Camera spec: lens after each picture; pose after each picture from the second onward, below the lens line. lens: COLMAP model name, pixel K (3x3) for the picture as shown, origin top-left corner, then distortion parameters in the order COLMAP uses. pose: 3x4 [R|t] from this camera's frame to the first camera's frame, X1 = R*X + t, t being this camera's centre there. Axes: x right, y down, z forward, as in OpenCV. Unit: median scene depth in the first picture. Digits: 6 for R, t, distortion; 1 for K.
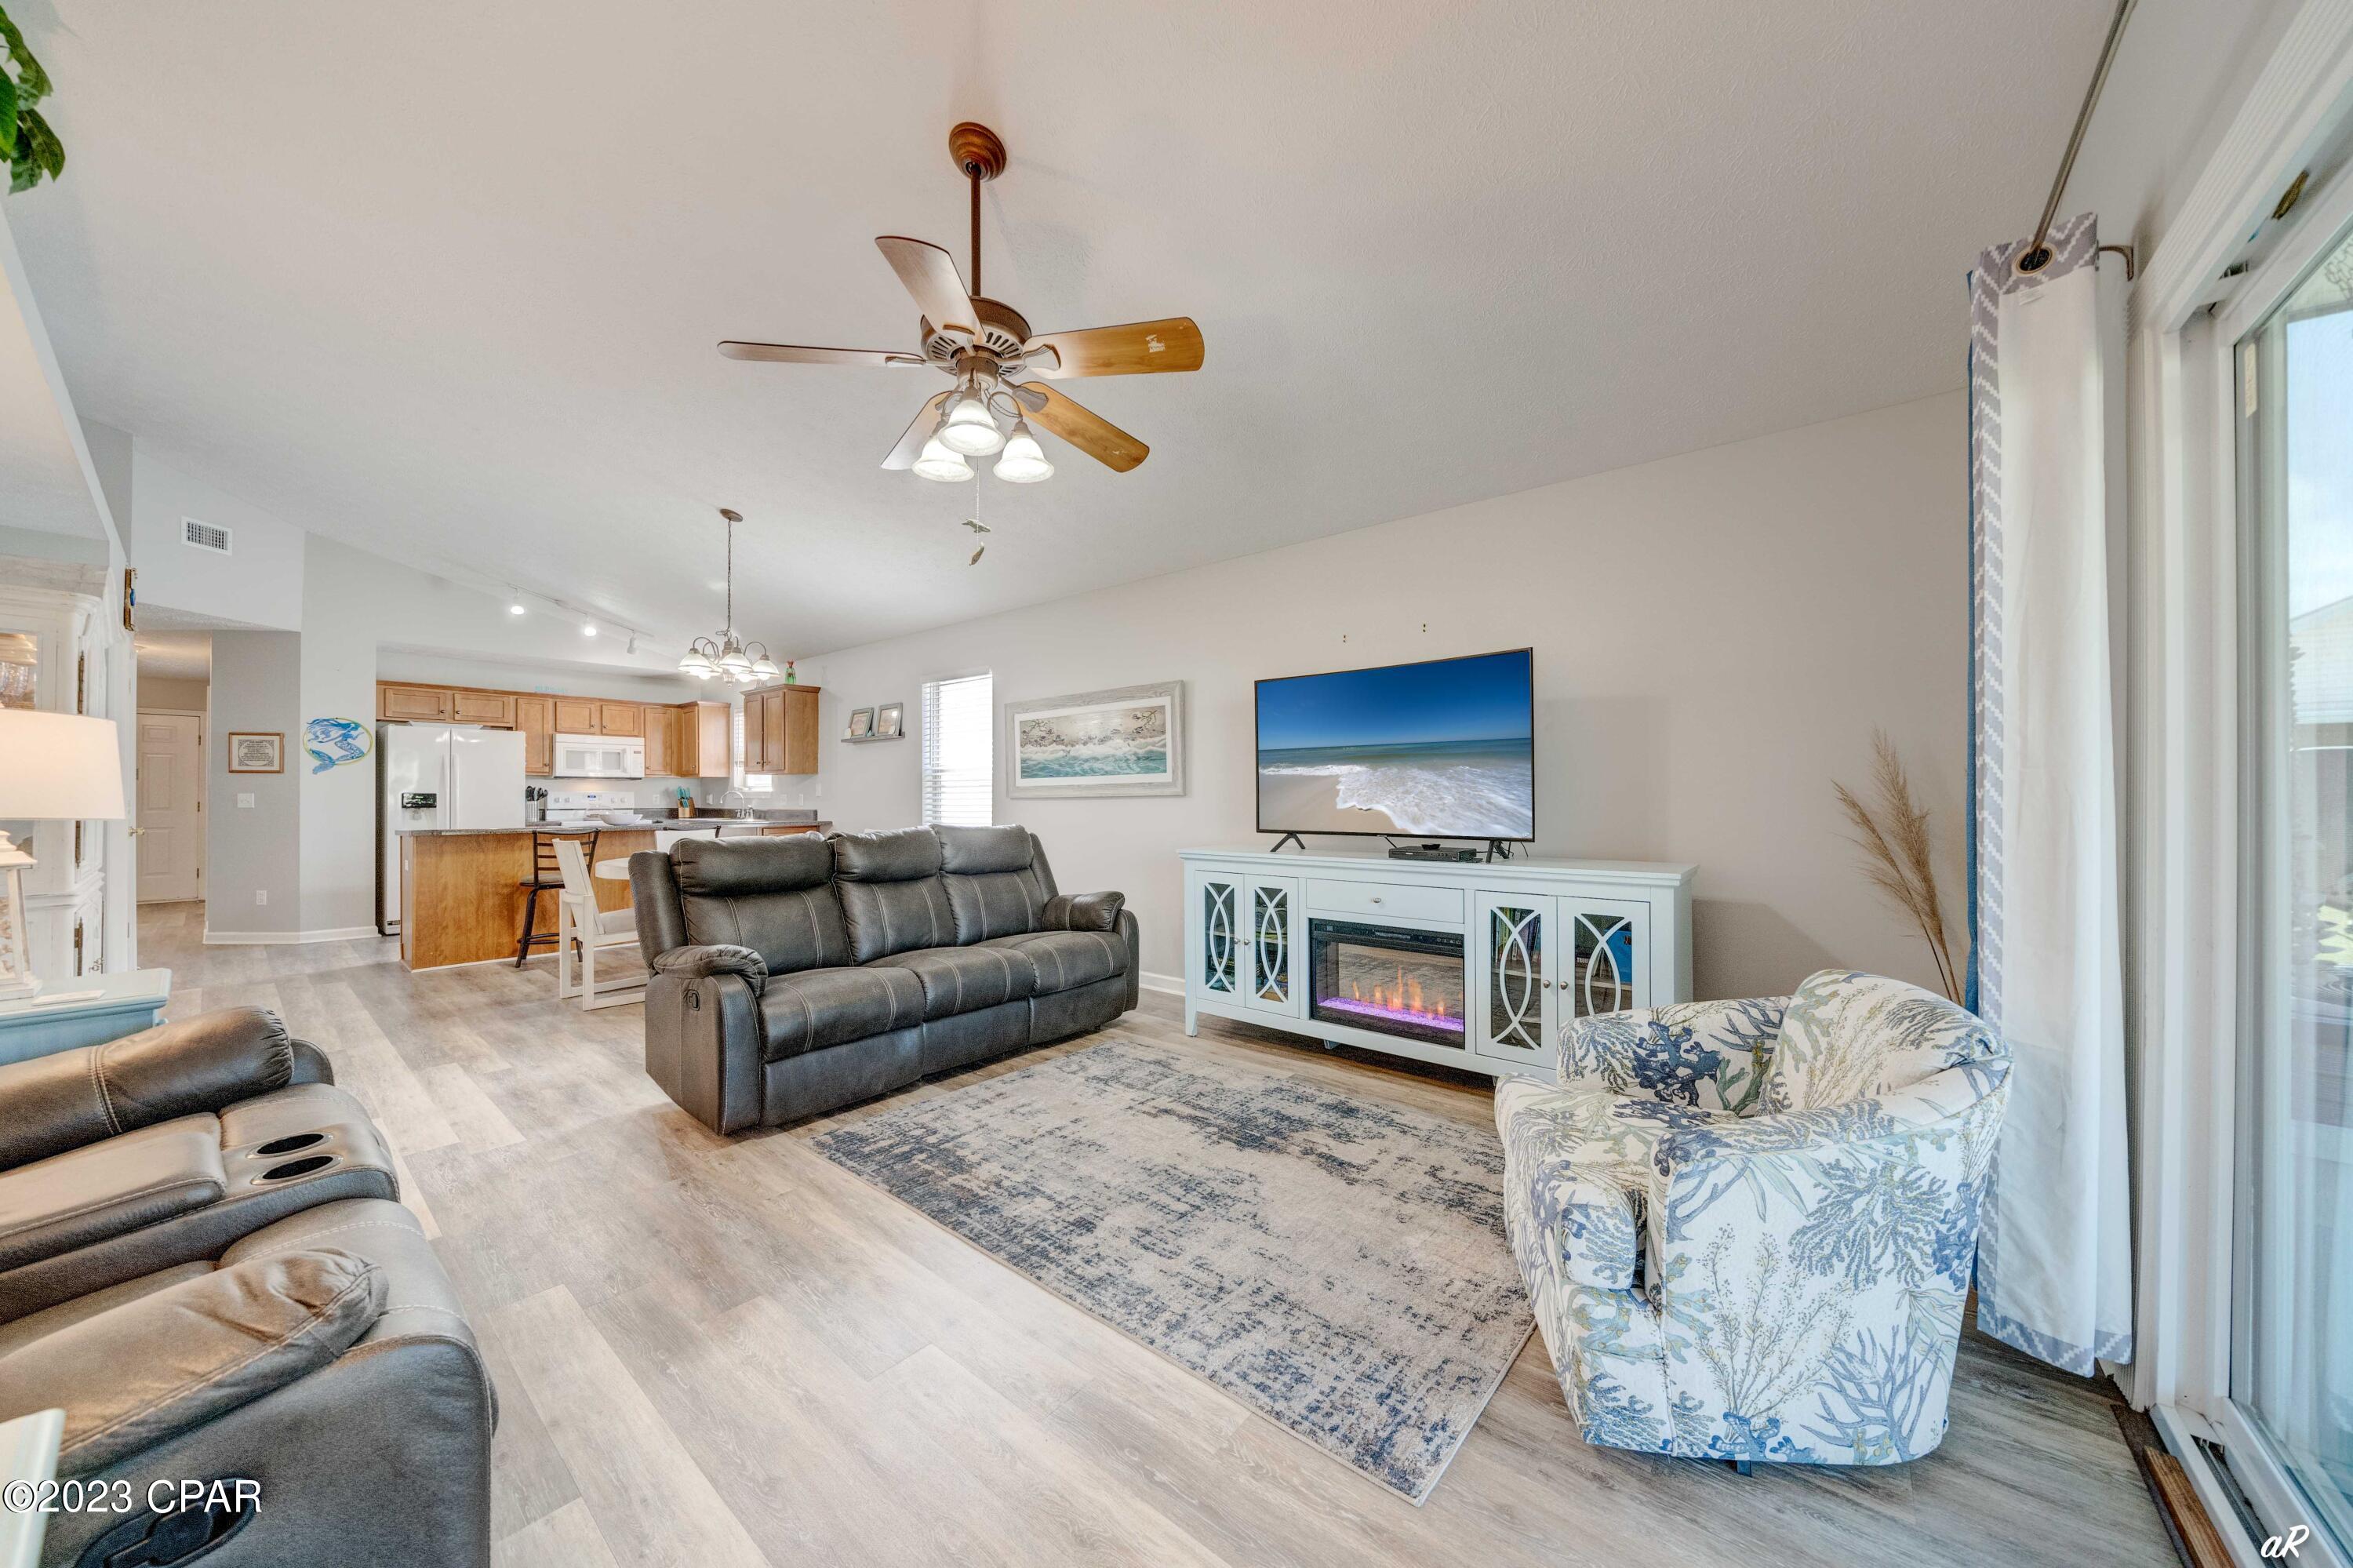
lens RADIAL K [[813.5, 0, 1144.6], [0, 813.5, 801.4], [0, 0, 1]] dist [-0.004499, -0.000848]
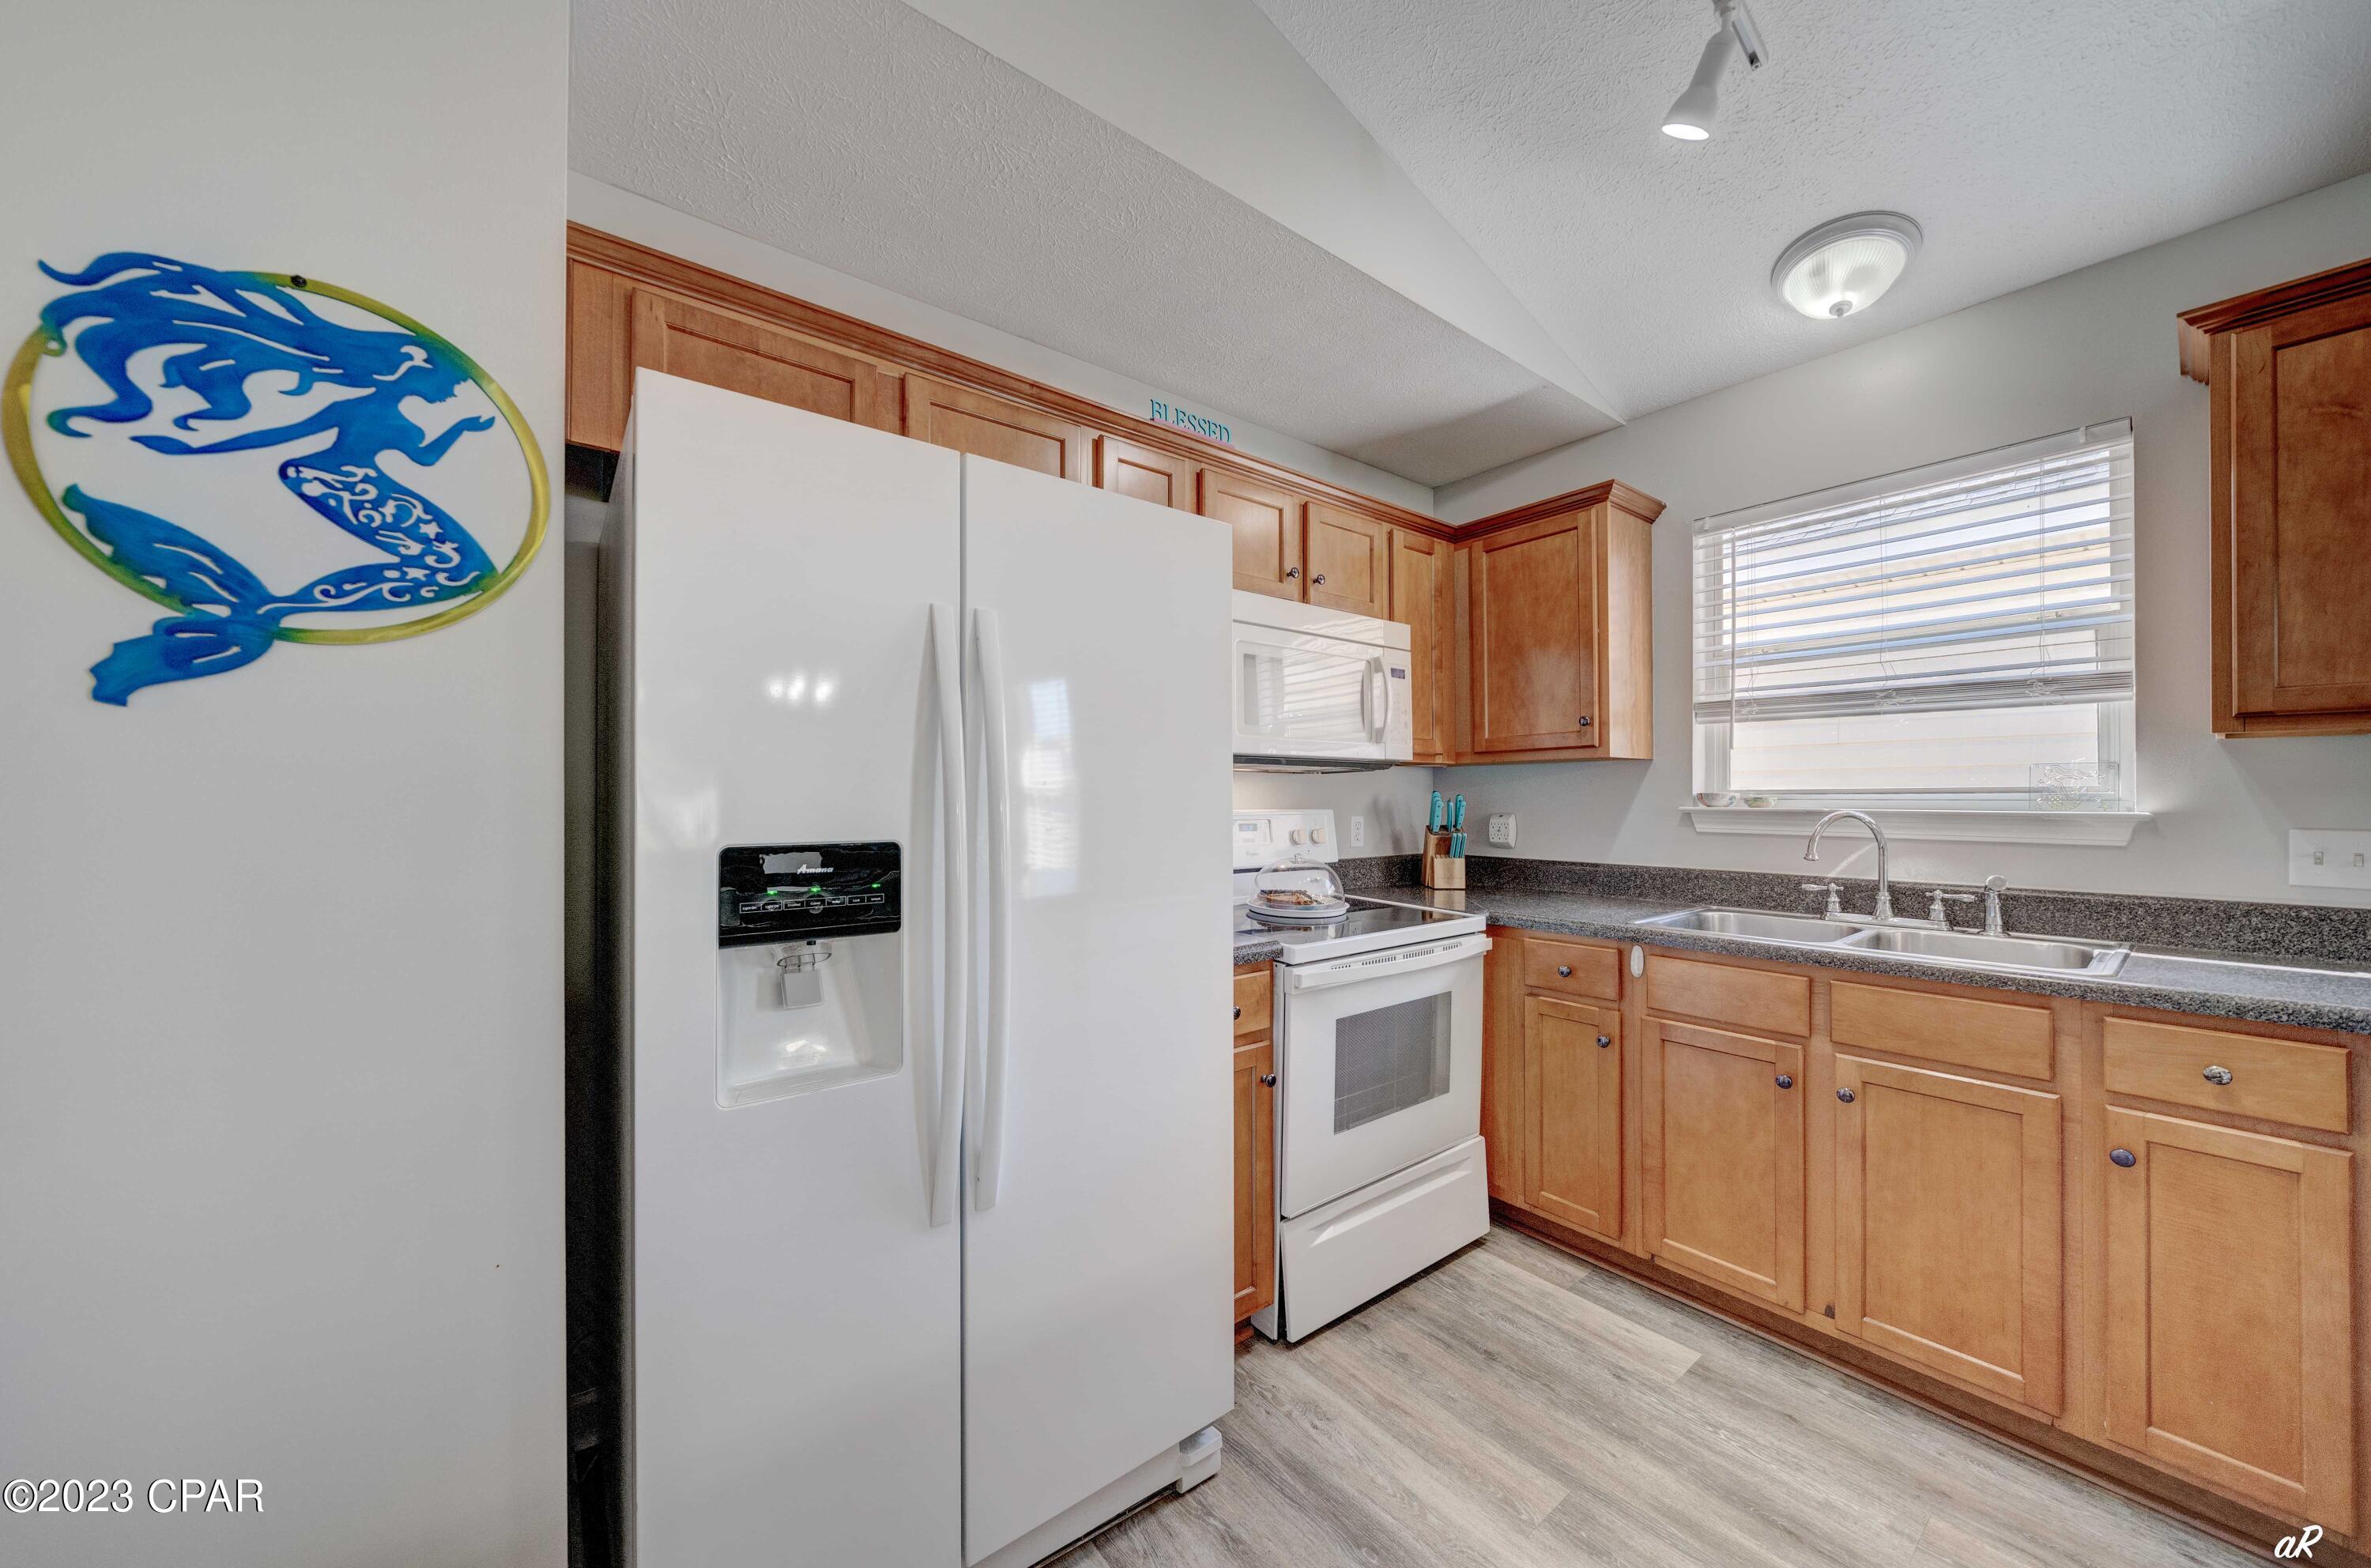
lens RADIAL K [[819.6, 0, 1158.0], [0, 819.6, 793.7], [0, 0, 1]] dist [-0.004499, -0.000848]
pose [[0.984248, -0.002146, -0.176780, -1.002335], [0.000089, 0.999932, -0.011644, -0.022880], [0.176793, 0.011445, 0.984182, 1.071127]]
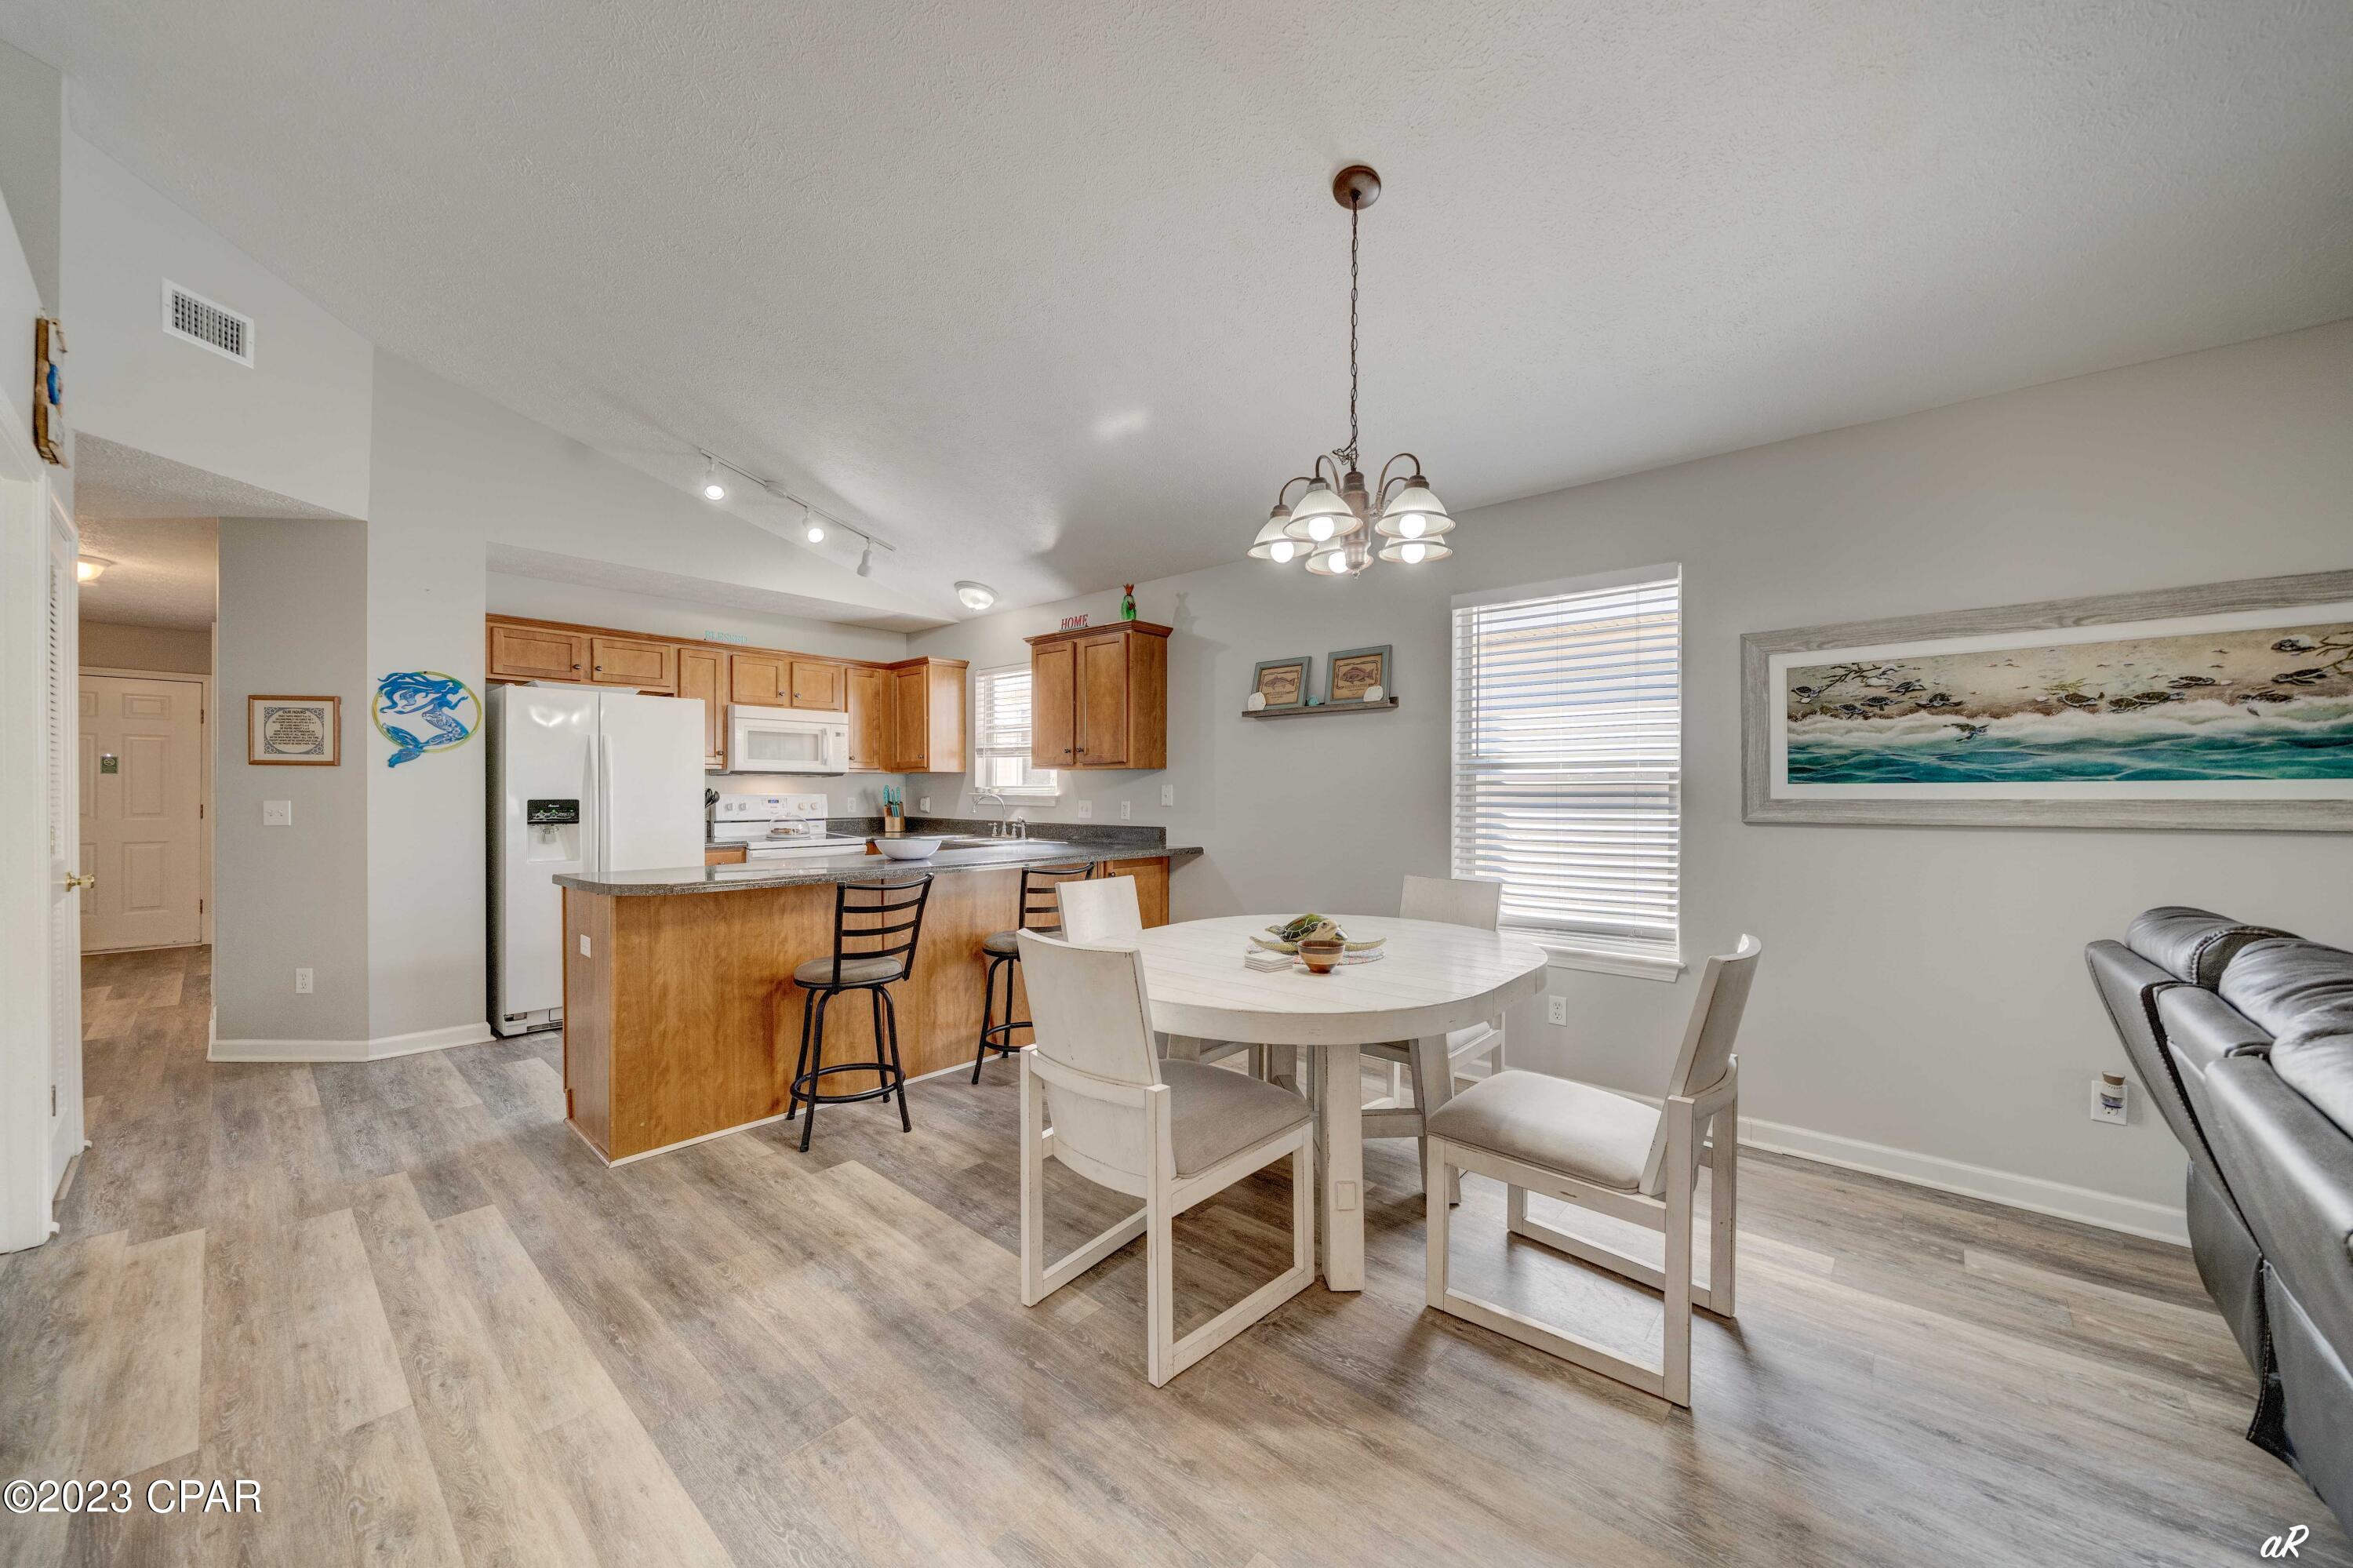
lens RADIAL K [[875.4, 0, 1143.2], [0, 875.4, 805.1], [0, 0, 1]] dist [-0.005961, 0.001553]
pose [[0.999136, 0.005928, -0.041125, -0.536200], [-0.005491, 0.999927, 0.010742, -0.019149], [0.041186, -0.010507, 0.999096, 0.460853]]
